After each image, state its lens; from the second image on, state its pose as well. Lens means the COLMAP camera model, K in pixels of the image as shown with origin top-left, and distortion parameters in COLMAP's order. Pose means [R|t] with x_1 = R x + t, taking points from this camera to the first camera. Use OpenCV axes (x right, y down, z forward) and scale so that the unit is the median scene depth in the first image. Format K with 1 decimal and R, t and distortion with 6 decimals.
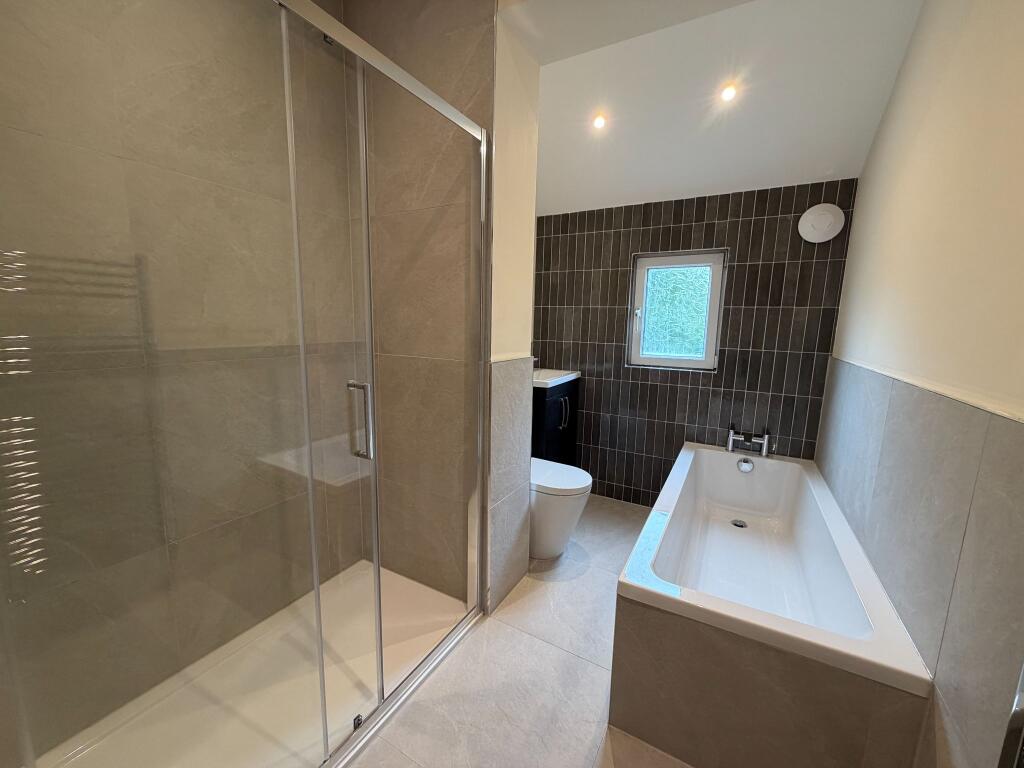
lens RADIAL K [[410.0, 0, 513.2], [0, 410.0, 387.1], [0, 0, 1]] dist [0.004539, -0.000710]
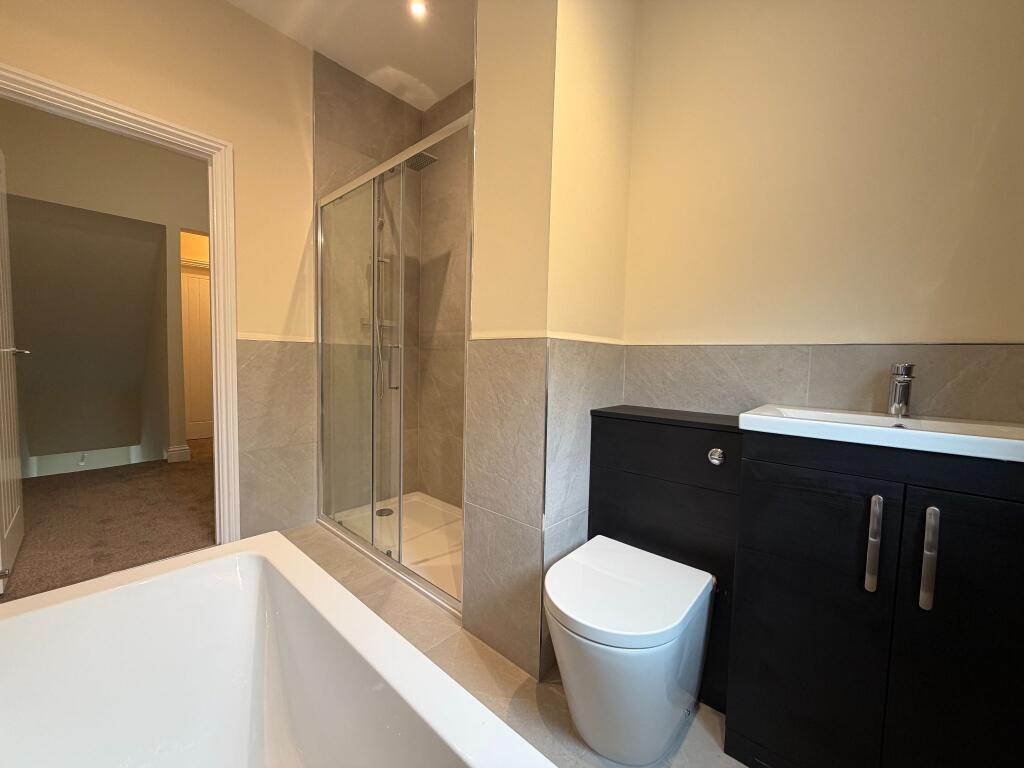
lens RADIAL K [[410.0, 0, 515.5], [0, 410.0, 379.2], [0, 0, 1]] dist [0.004539, -0.000710]
pose [[-0.215154, 0.037729, -0.975851, 0.797337], [-0.184797, 0.979627, 0.078619, -0.060689], [0.958936, 0.197249, -0.203799, 1.238938]]
